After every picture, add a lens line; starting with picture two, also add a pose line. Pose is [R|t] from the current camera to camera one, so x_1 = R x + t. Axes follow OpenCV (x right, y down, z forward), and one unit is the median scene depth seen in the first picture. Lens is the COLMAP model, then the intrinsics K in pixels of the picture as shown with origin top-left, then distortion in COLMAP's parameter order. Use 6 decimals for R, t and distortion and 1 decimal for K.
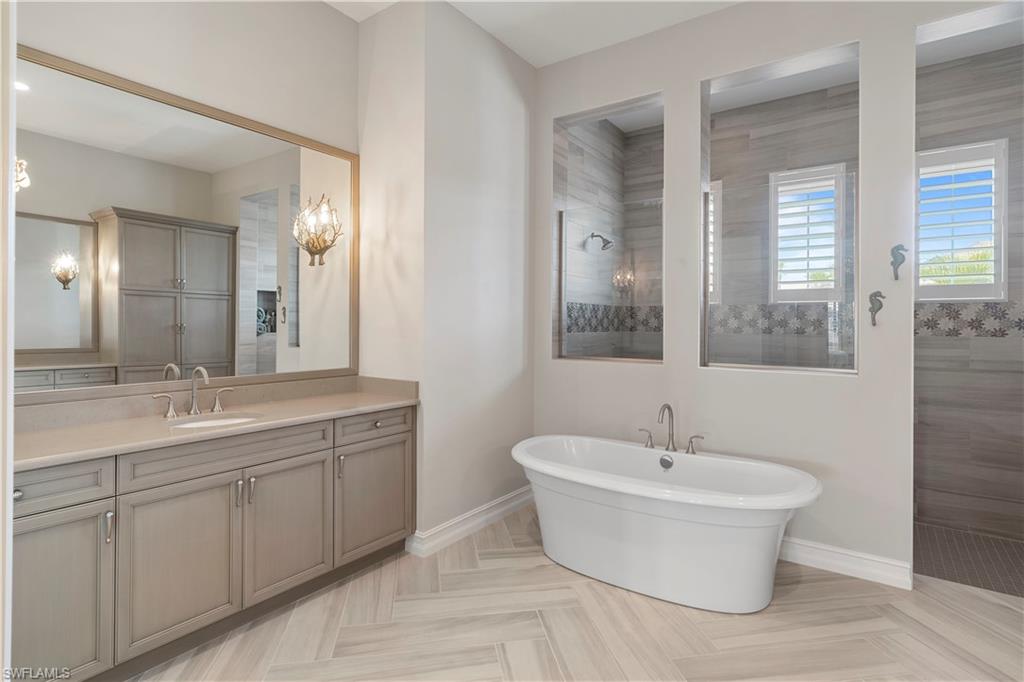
lens RADIAL K [[521.9, 0, 516.0], [0, 521.9, 332.5], [0, 0, 1]] dist [-0.010142, 0.007117]
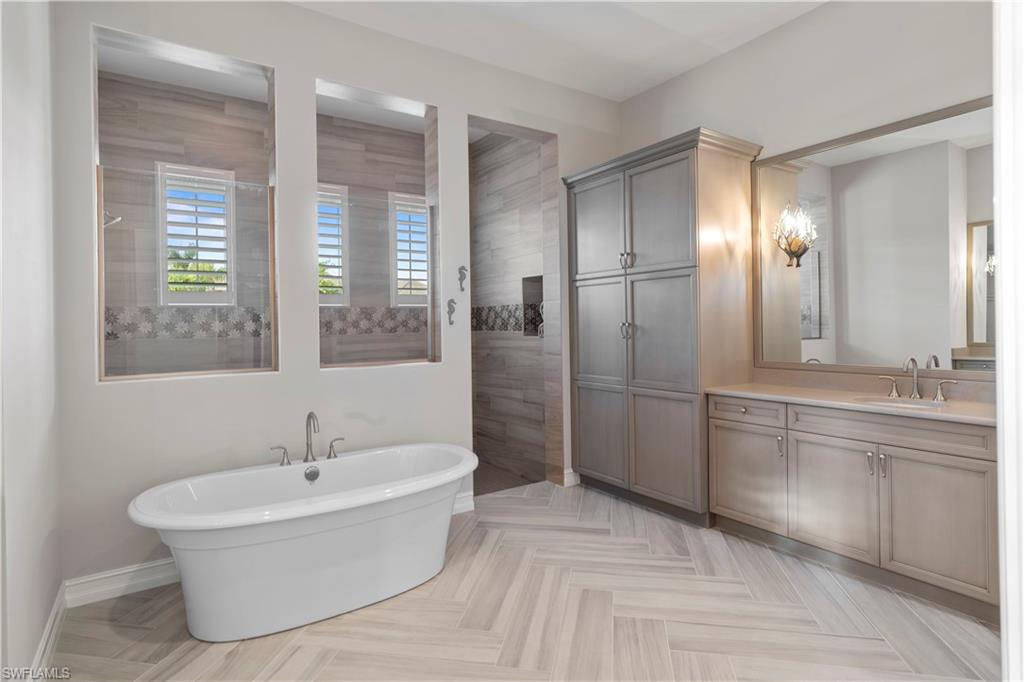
lens RADIAL K [[521.9, 0, 516.4], [0, 521.9, 334.6], [0, 0, 1]] dist [-0.010142, 0.007117]
pose [[0.357510, -0.031765, 0.933369, -0.480751], [0.035283, 0.999167, 0.020490, -0.008097], [-0.933243, 0.025607, 0.358333, 0.340299]]
